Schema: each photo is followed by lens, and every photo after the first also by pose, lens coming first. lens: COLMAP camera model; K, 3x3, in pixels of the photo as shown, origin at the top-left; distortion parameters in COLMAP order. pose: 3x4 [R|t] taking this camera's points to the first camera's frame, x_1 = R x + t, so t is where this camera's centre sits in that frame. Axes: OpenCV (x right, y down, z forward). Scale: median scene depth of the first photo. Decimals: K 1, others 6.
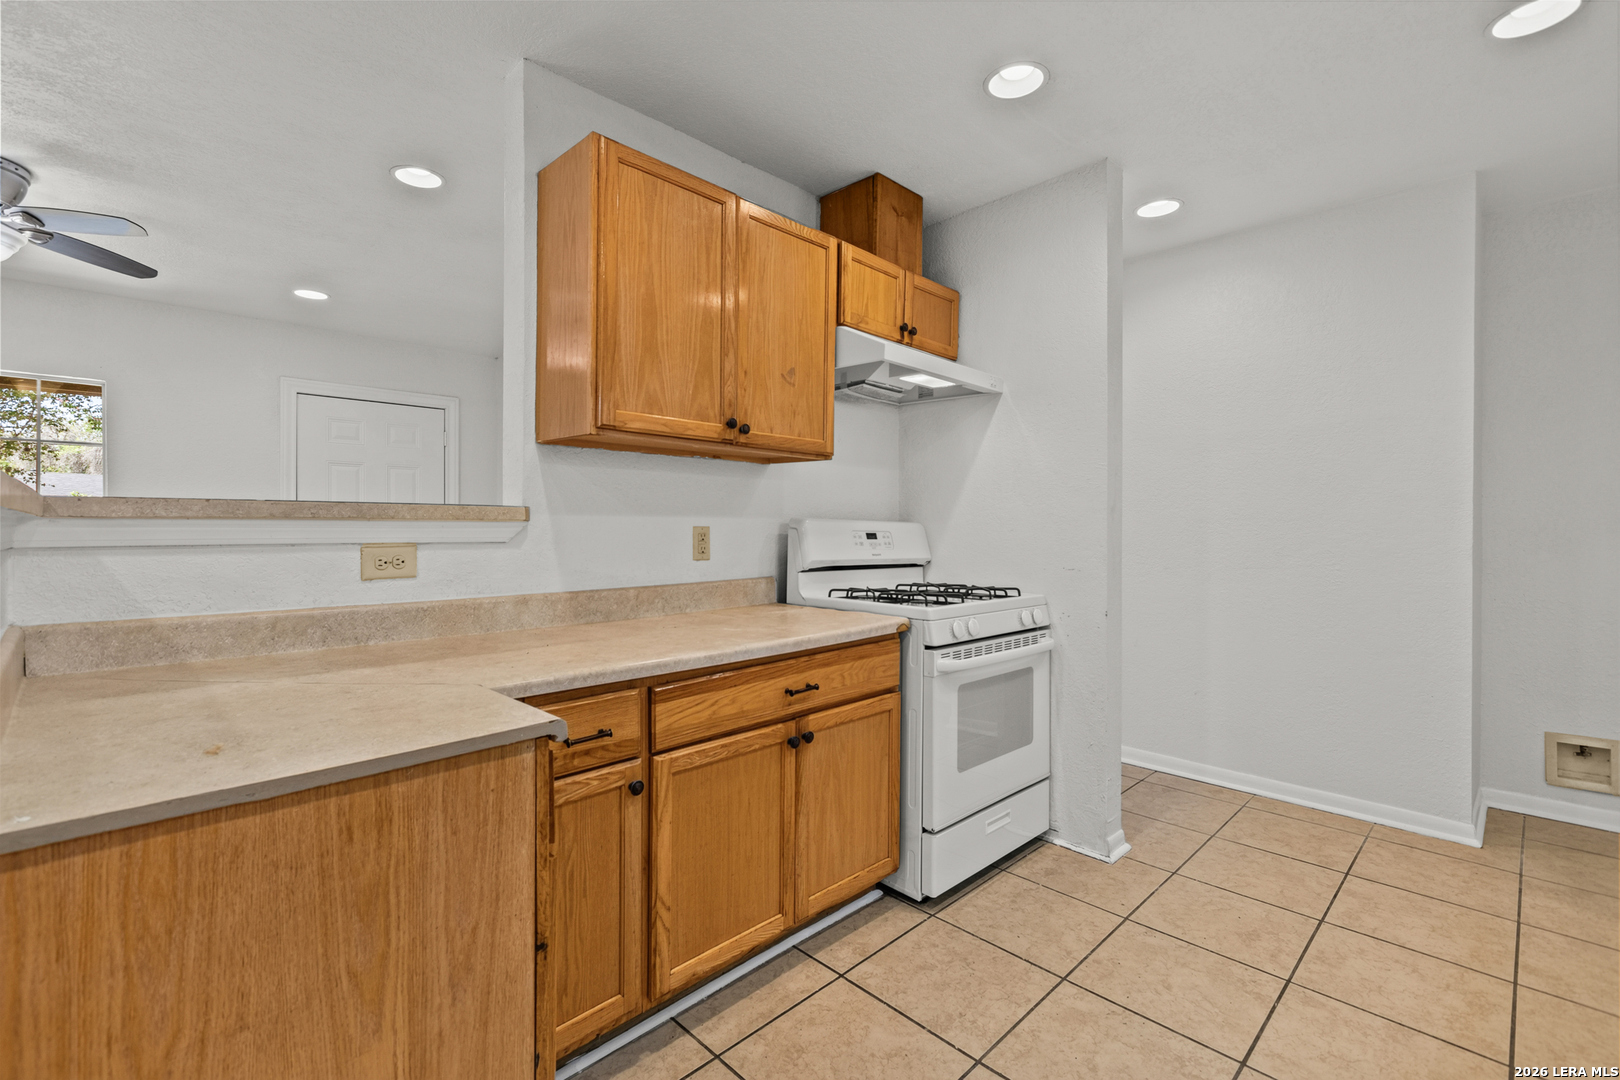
lens RADIAL K [[718.7, 0, 794.7], [0, 718.7, 530.5], [0, 0, 1]] dist [0.000565, -0.000610]
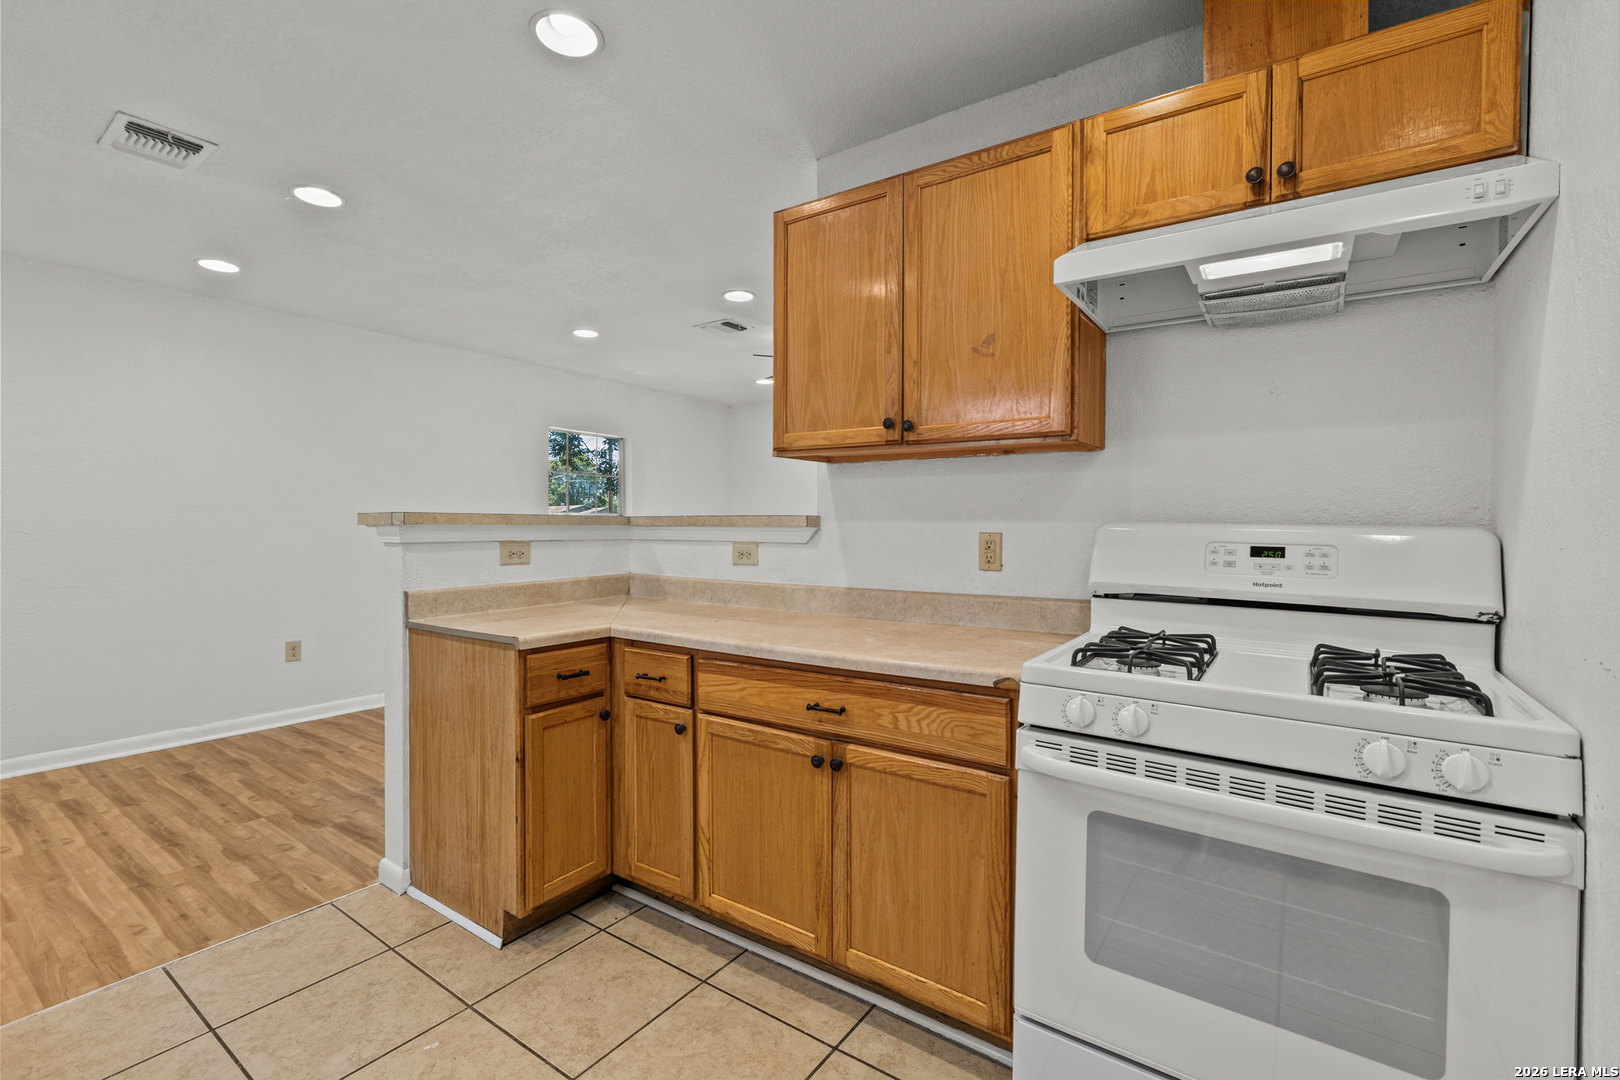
lens RADIAL K [[718.7, 0, 794.7], [0, 718.7, 530.5], [0, 0, 1]] dist [0.000565, -0.000610]
pose [[0.171700, 0.004422, -0.985139, 0.768050], [-0.009891, 0.999947, 0.002764, -0.009131], [0.985100, 0.009270, 0.171735, 0.670295]]
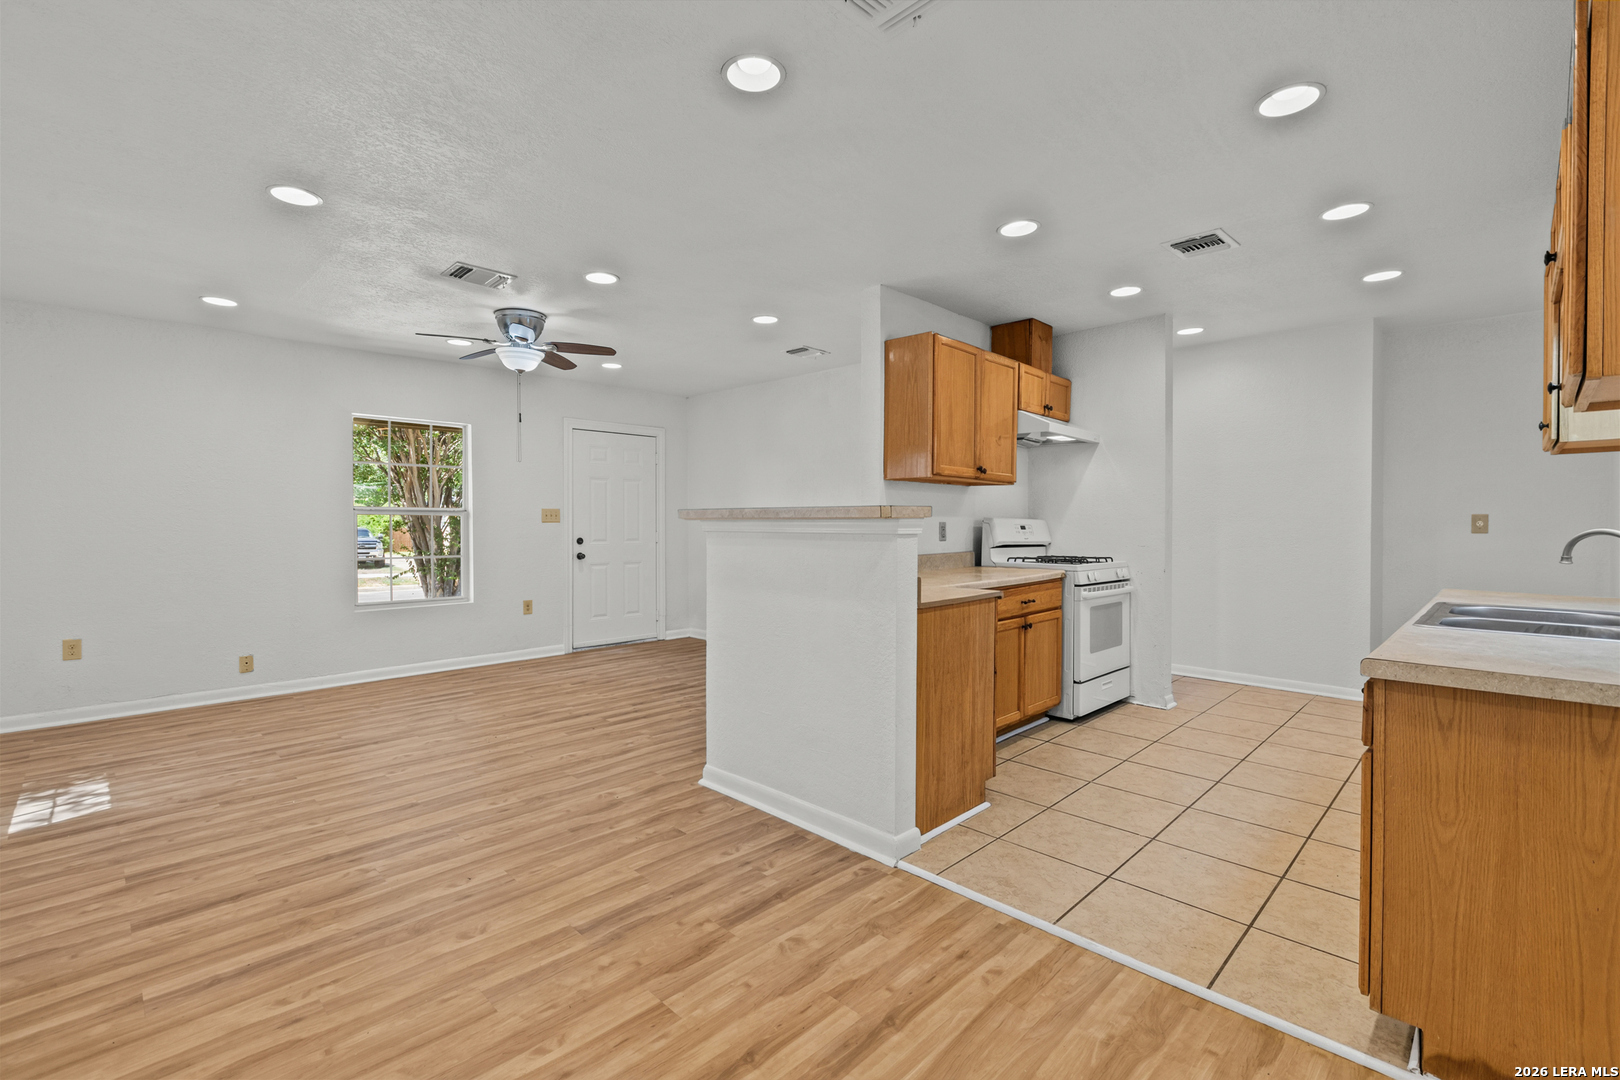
lens RADIAL K [[716.6, 0, 800.7], [0, 716.6, 530.6], [0, 0, 1]] dist [0.001578, -0.001551]
pose [[0.999863, -0.002758, 0.016310, -0.563424], [0.002666, 0.999980, 0.005703, 0.004769], [-0.016325, -0.005659, 0.999851, -0.862706]]
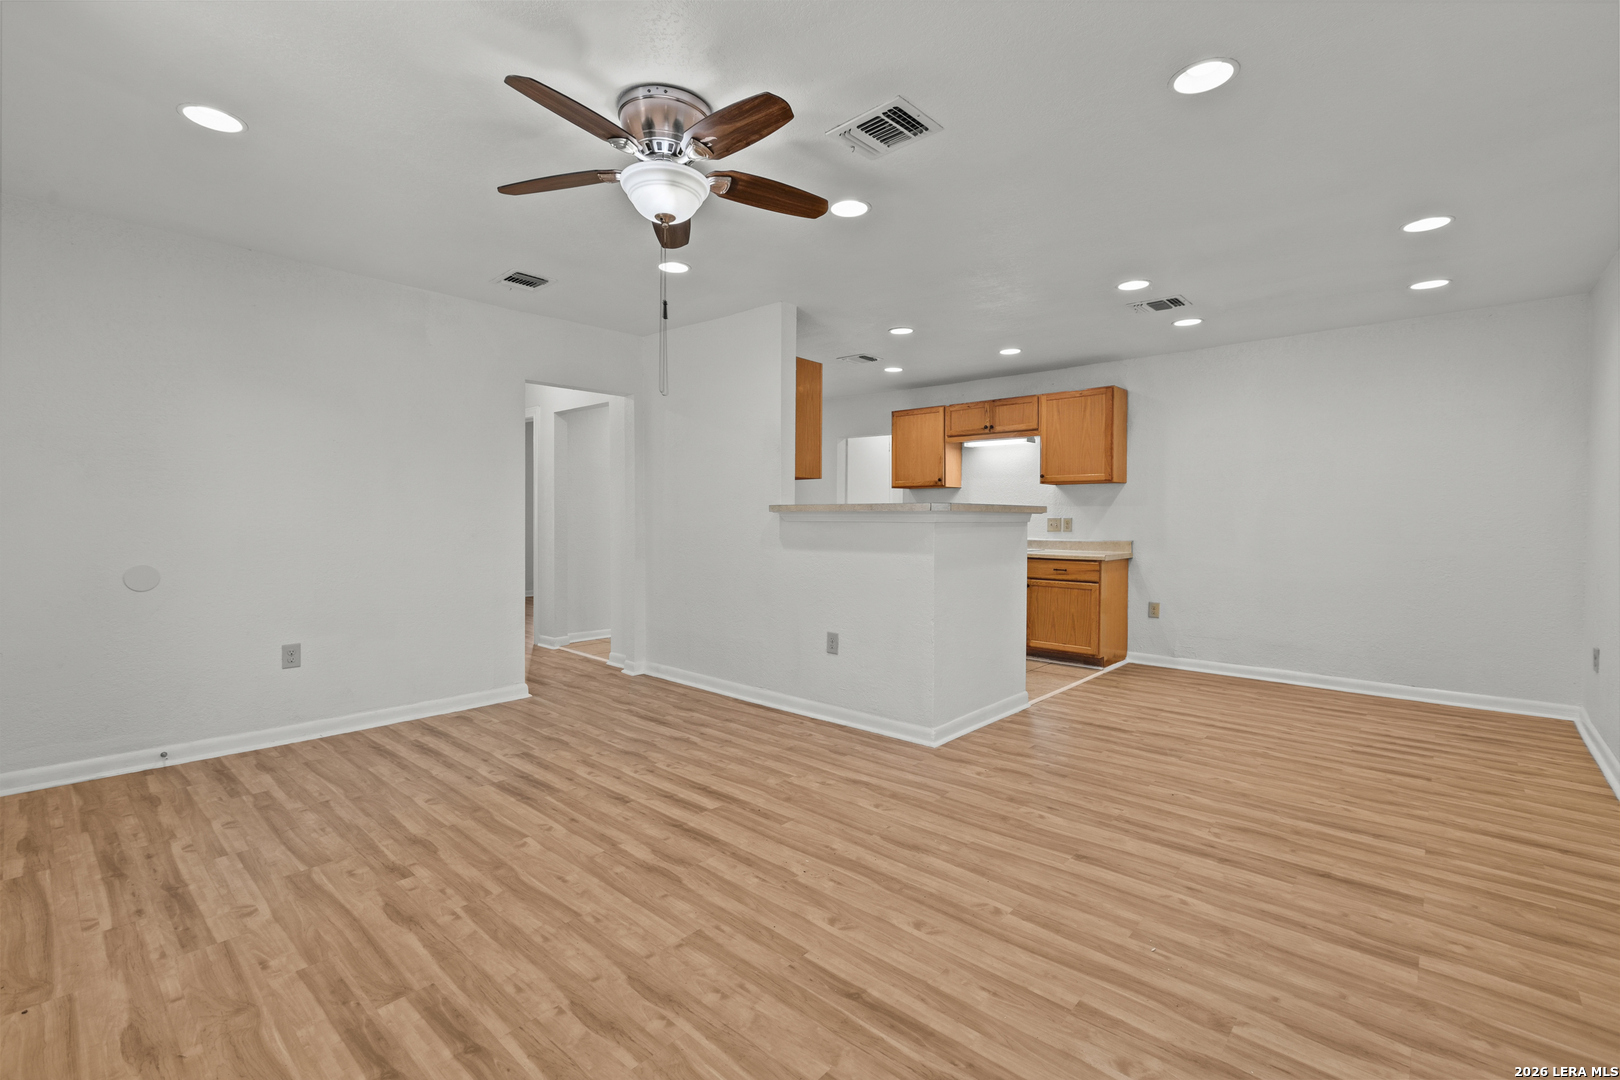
lens RADIAL K [[716.6, 0, 800.7], [0, 716.6, 530.6], [0, 0, 1]] dist [0.001578, -0.001551]
pose [[-0.063347, -0.021732, 0.997755, -2.348720], [0.000755, 0.999762, 0.021824, -0.002038], [-0.997991, 0.002135, -0.063316, 1.007642]]
